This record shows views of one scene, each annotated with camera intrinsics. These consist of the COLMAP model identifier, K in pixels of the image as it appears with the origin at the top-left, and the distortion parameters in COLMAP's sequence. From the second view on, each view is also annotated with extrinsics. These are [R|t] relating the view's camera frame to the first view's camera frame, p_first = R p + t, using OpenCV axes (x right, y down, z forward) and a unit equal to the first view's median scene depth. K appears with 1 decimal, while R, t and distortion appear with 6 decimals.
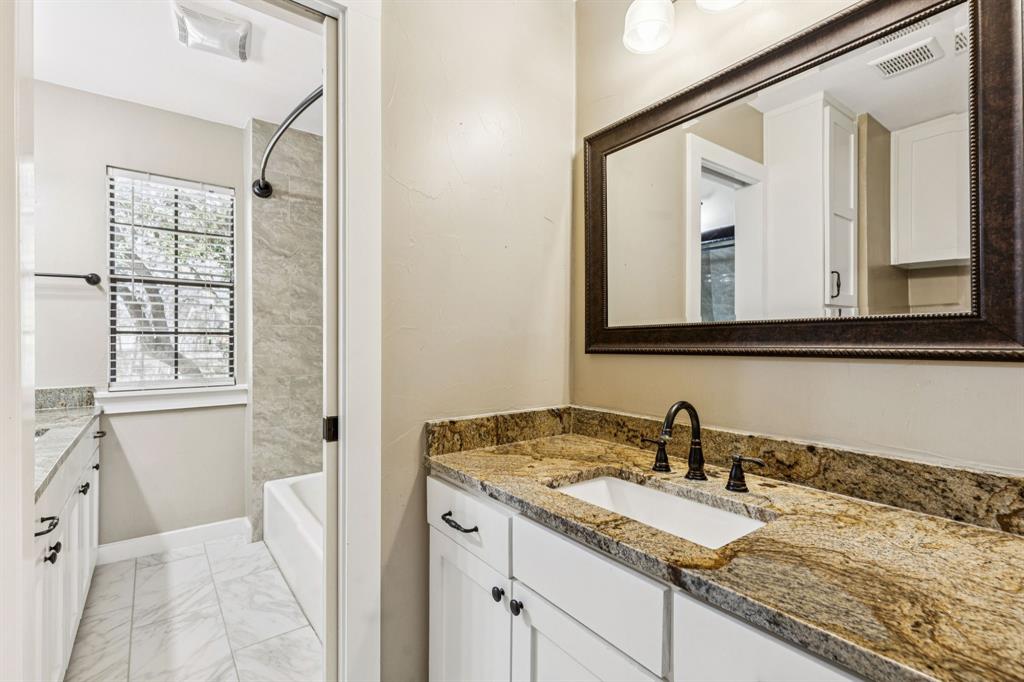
lens RADIAL K [[466.5, 0, 503.6], [0, 466.5, 344.0], [0, 0, 1]] dist [0.003451, 0.000011]
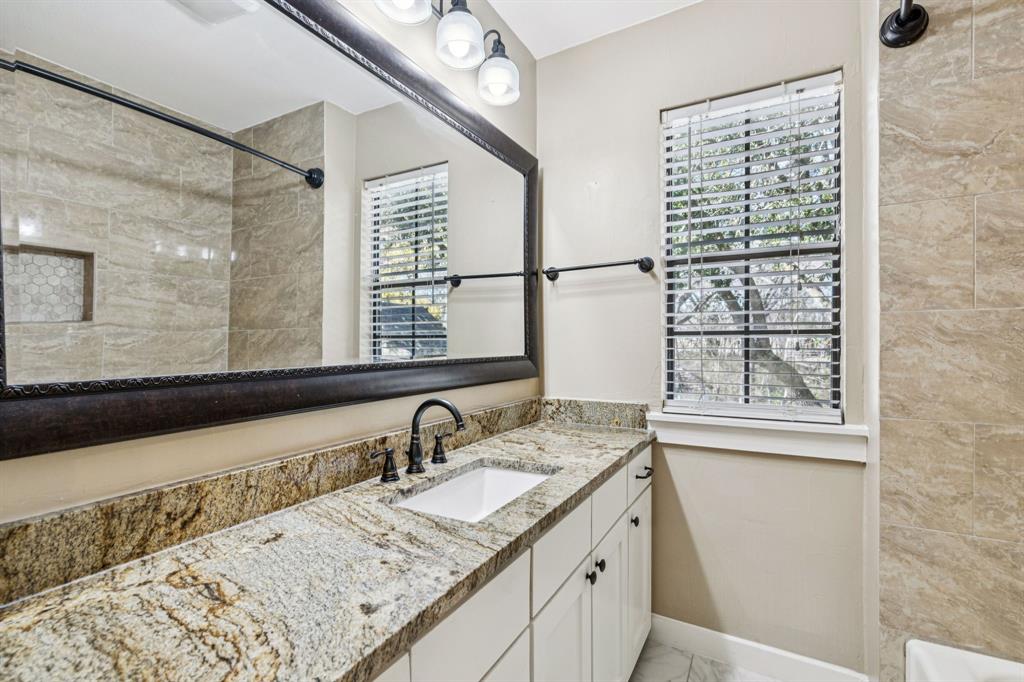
lens RADIAL K [[466.5, 0, 510.1], [0, 466.5, 344.1], [0, 0, 1]] dist [0.003451, 0.000011]
pose [[0.409708, -0.002428, -0.912213, -0.239788], [-0.003352, 0.999986, -0.004168, -0.003221], [0.912210, 0.004766, 0.409694, 0.428255]]
